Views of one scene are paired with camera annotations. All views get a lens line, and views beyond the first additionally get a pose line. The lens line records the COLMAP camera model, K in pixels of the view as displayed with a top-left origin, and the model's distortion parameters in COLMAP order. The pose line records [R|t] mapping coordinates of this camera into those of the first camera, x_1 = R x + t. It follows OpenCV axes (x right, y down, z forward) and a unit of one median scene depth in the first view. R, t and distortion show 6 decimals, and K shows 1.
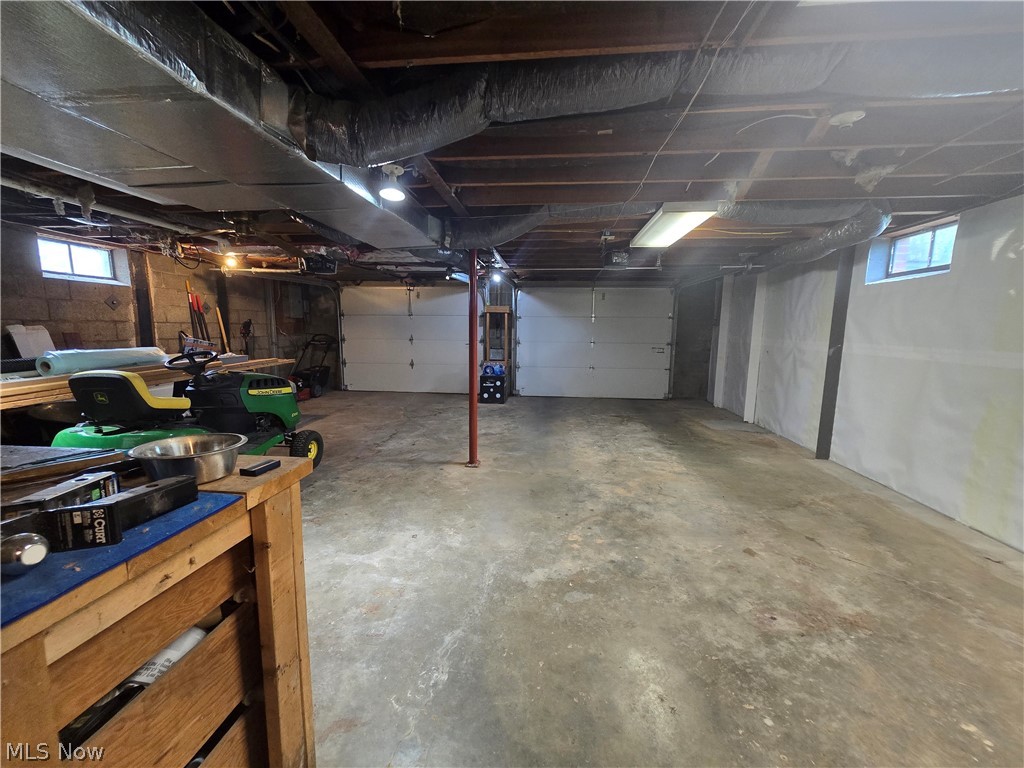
lens RADIAL K [[421.9, 0, 510.5], [0, 421.9, 385.2], [0, 0, 1]] dist [-0.005650, 0.000060]
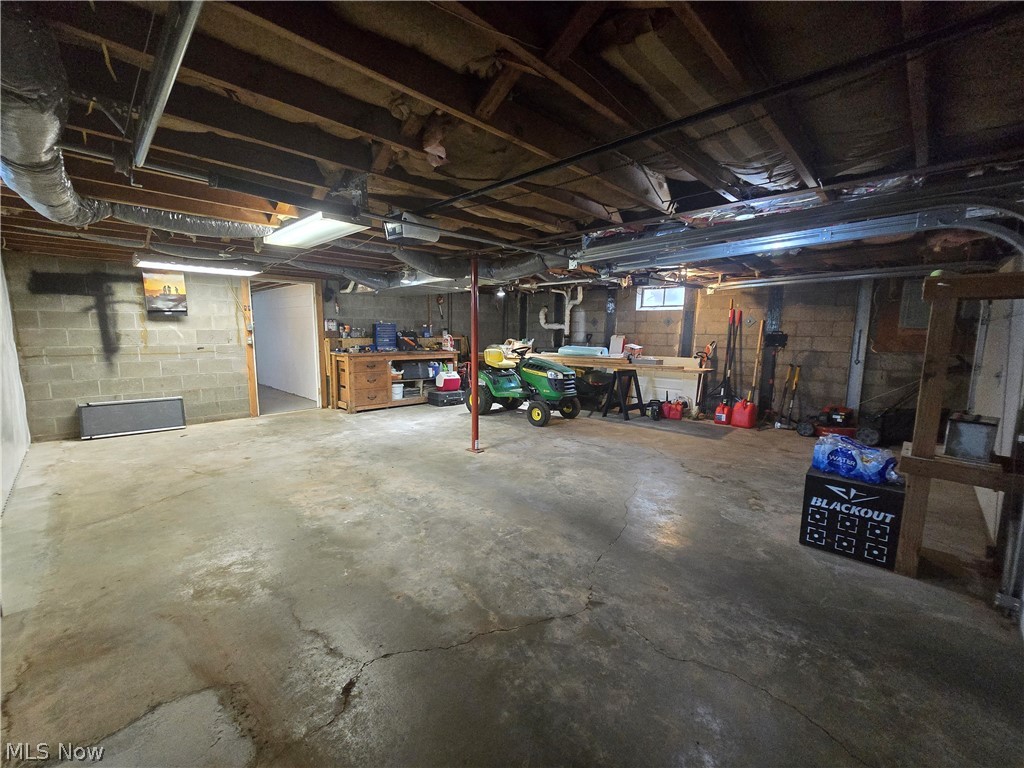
lens RADIAL K [[421.9, 0, 510.5], [0, 421.9, 385.2], [0, 0, 1]] dist [-0.005650, 0.000060]
pose [[-0.622062, 0.084765, -0.778366, 0.715590], [-0.123792, 0.970971, 0.204673, -0.231891], [0.773120, 0.223675, -0.593511, 1.650135]]
